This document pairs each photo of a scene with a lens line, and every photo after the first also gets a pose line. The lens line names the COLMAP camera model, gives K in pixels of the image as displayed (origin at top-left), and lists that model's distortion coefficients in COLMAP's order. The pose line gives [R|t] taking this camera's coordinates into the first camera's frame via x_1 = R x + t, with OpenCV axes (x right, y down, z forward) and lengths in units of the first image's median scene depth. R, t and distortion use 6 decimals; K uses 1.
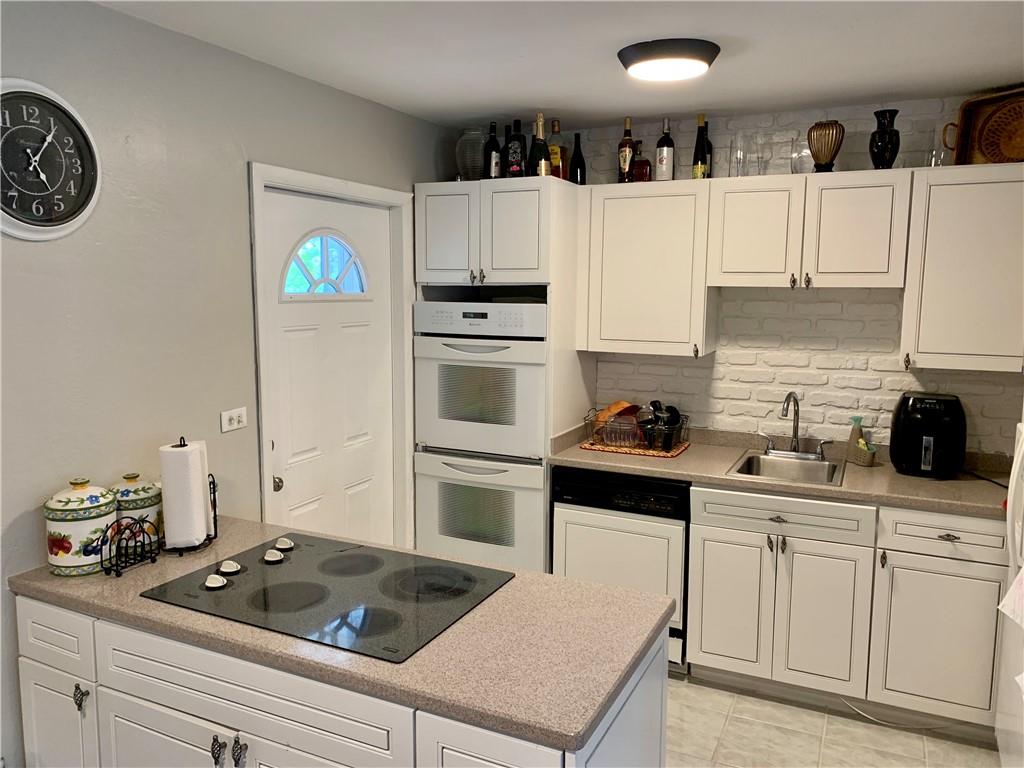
lens RADIAL K [[780.8, 0, 504.7], [0, 780.8, 375.9], [0, 0, 1]] dist [0.035252, -0.035891]
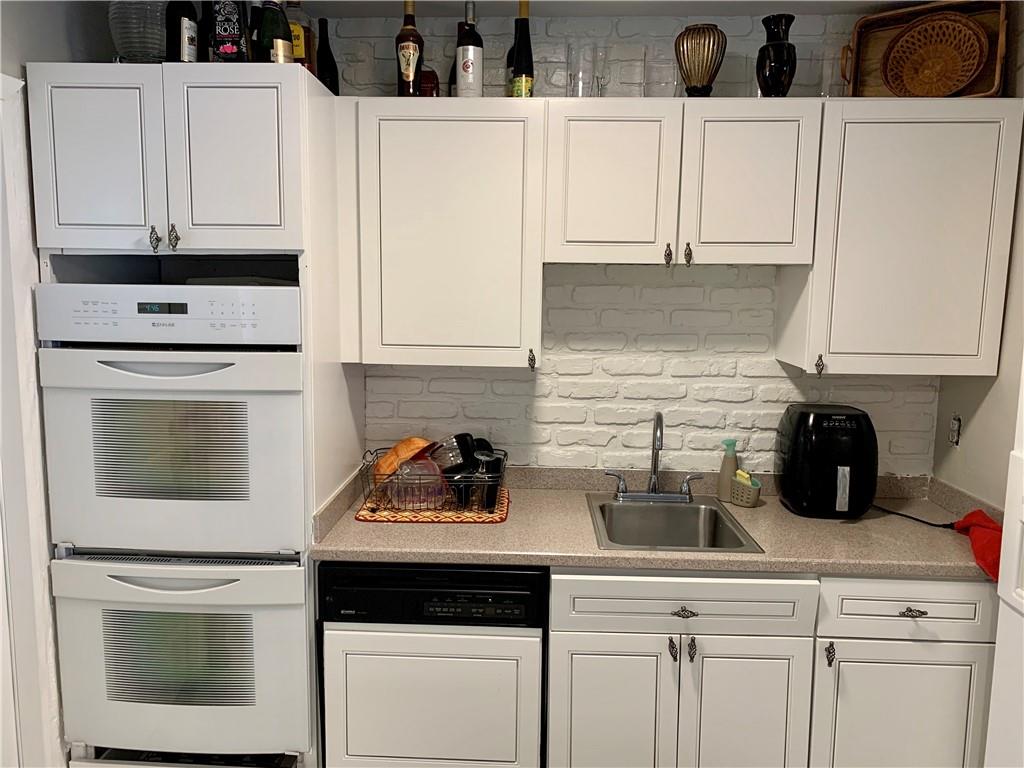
lens RADIAL K [[780.8, 0, 504.7], [0, 780.8, 375.9], [0, 0, 1]] dist [0.035252, -0.035891]
pose [[0.919293, -0.043787, 0.391131, -0.036214], [0.040941, 0.999040, 0.015617, -0.029235], [-0.391439, 0.001657, 0.920202, 0.403201]]
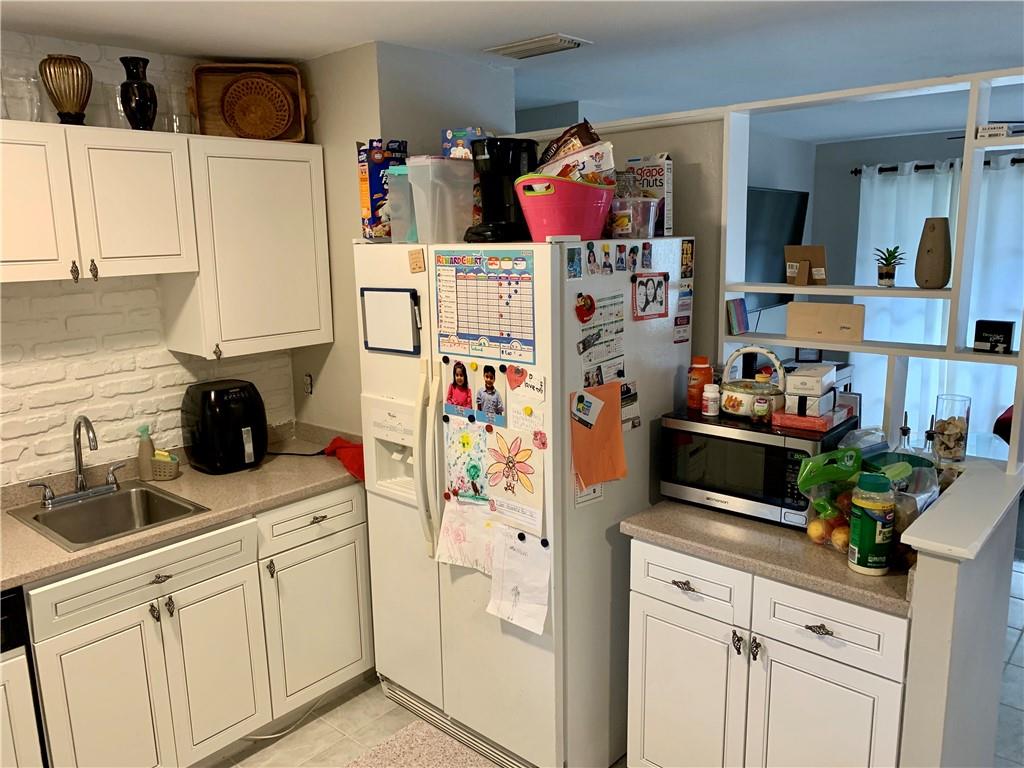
lens RADIAL K [[780.8, 0, 504.7], [0, 780.8, 375.9], [0, 0, 1]] dist [0.035252, -0.035891]
pose [[0.279211, -0.188511, 0.941544, -0.226084], [0.136225, 0.978399, 0.155493, -0.079493], [-0.950518, 0.084846, 0.298859, 0.379717]]
